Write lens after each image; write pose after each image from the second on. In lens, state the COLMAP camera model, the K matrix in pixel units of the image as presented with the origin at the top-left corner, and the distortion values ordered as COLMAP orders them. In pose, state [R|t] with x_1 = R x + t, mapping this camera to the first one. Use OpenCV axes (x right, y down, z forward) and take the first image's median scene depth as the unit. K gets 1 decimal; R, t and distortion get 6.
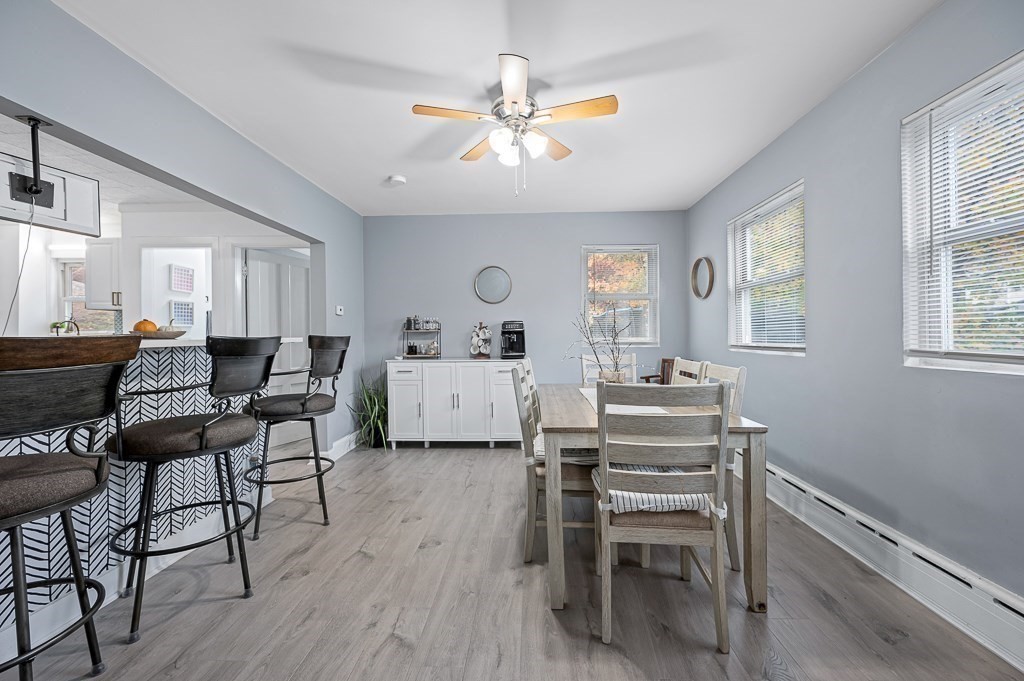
lens RADIAL K [[412.2, 0, 516.9], [0, 412.2, 339.3], [0, 0, 1]] dist [-0.000002, -0.000157]
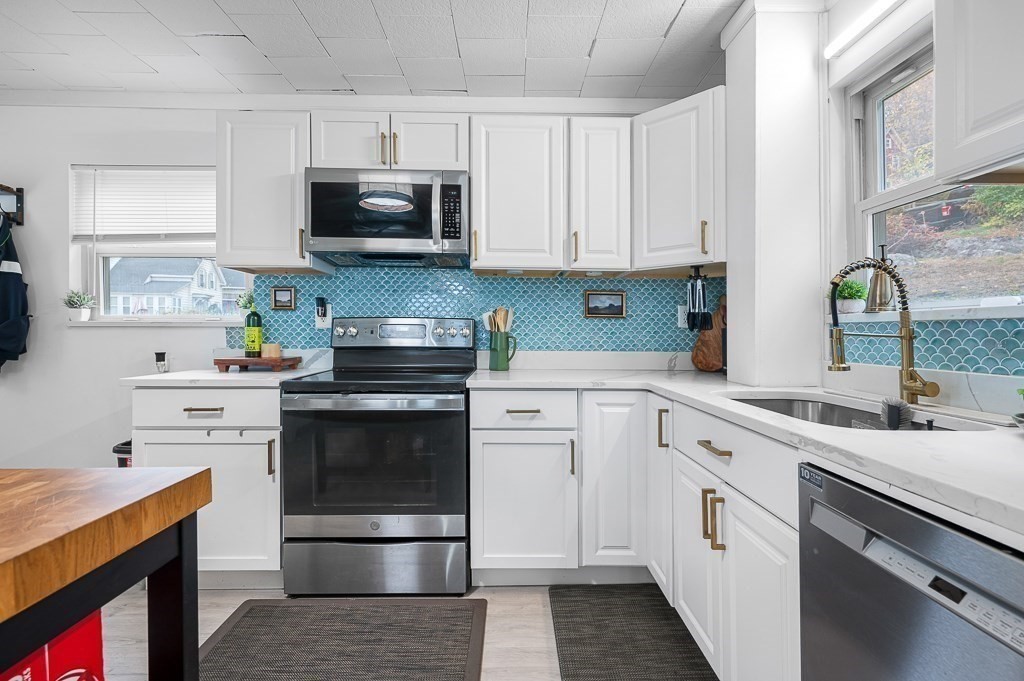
lens RADIAL K [[458.2, 0, 513.2], [0, 458.2, 331.7], [0, 0, 1]] dist [0.000231, -0.000003]
pose [[0.057385, 0.001462, -0.998351, -1.975582], [-0.016021, 0.999872, 0.000544, 0.006675], [0.998224, 0.015963, 0.057401, 1.844935]]
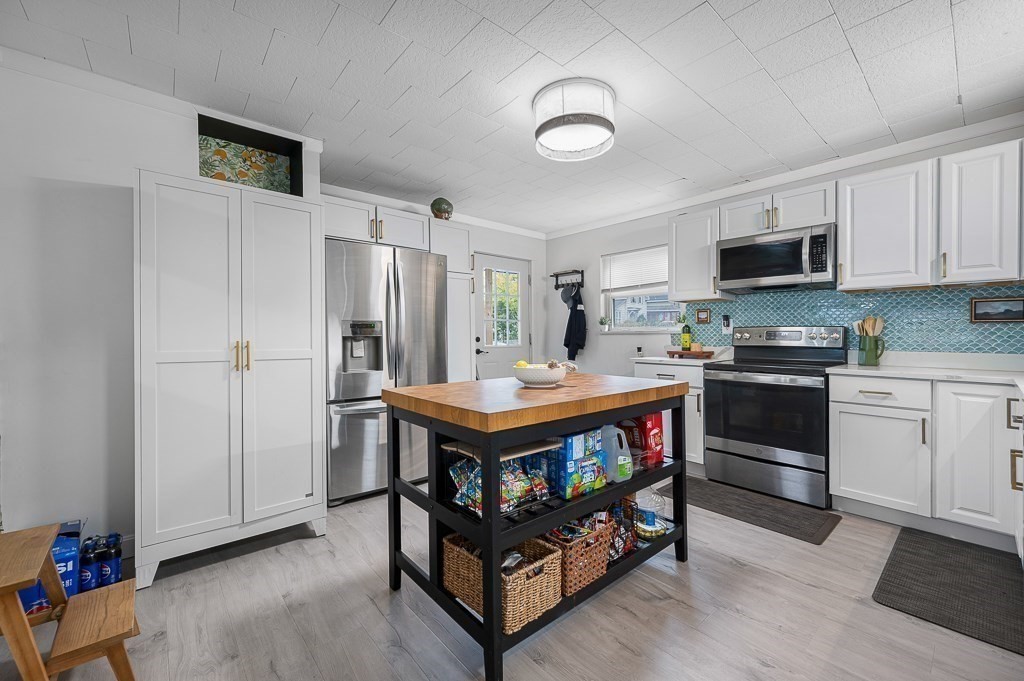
lens RADIAL K [[412.2, 0, 516.9], [0, 412.2, 339.3], [0, 0, 1]] dist [-0.000002, -0.000157]
pose [[-0.721699, 0.009600, -0.692140, -1.287702], [-0.006135, 0.999776, 0.020264, -0.001943], [0.692180, 0.018871, -0.721478, 2.081280]]
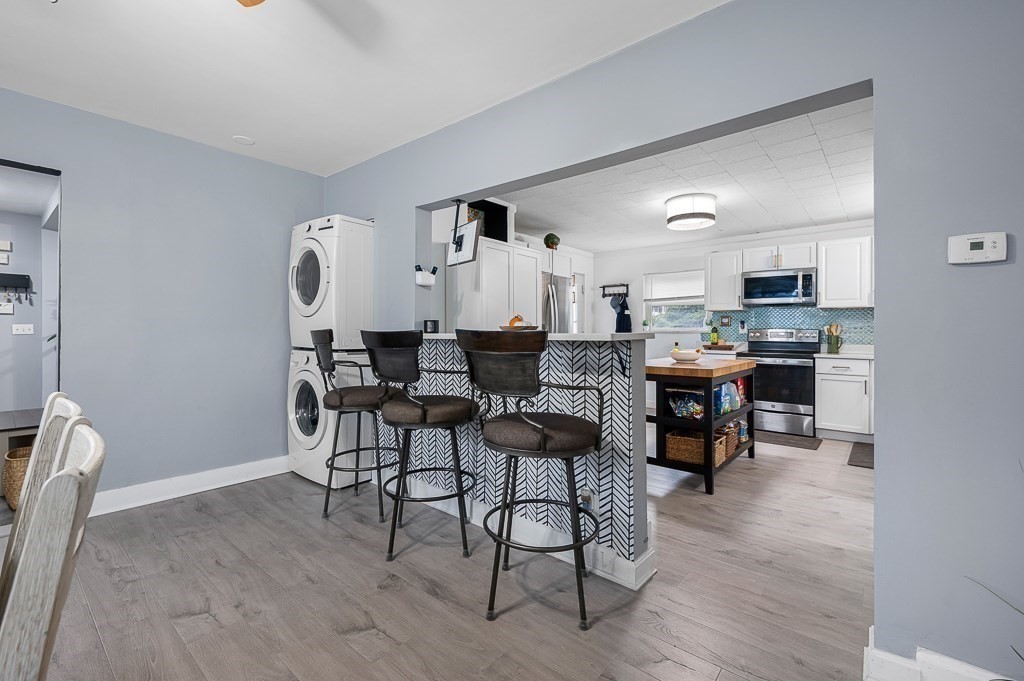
lens RADIAL K [[442.5, 0, 512.2], [0, 442.5, 335.9], [0, 0, 1]] dist [-0.001503, -0.000128]
pose [[-0.612810, 0.007968, -0.790190, 0.092610], [-0.012856, 0.999716, 0.020050, -0.017617], [0.790126, 0.022445, -0.612533, 1.987175]]
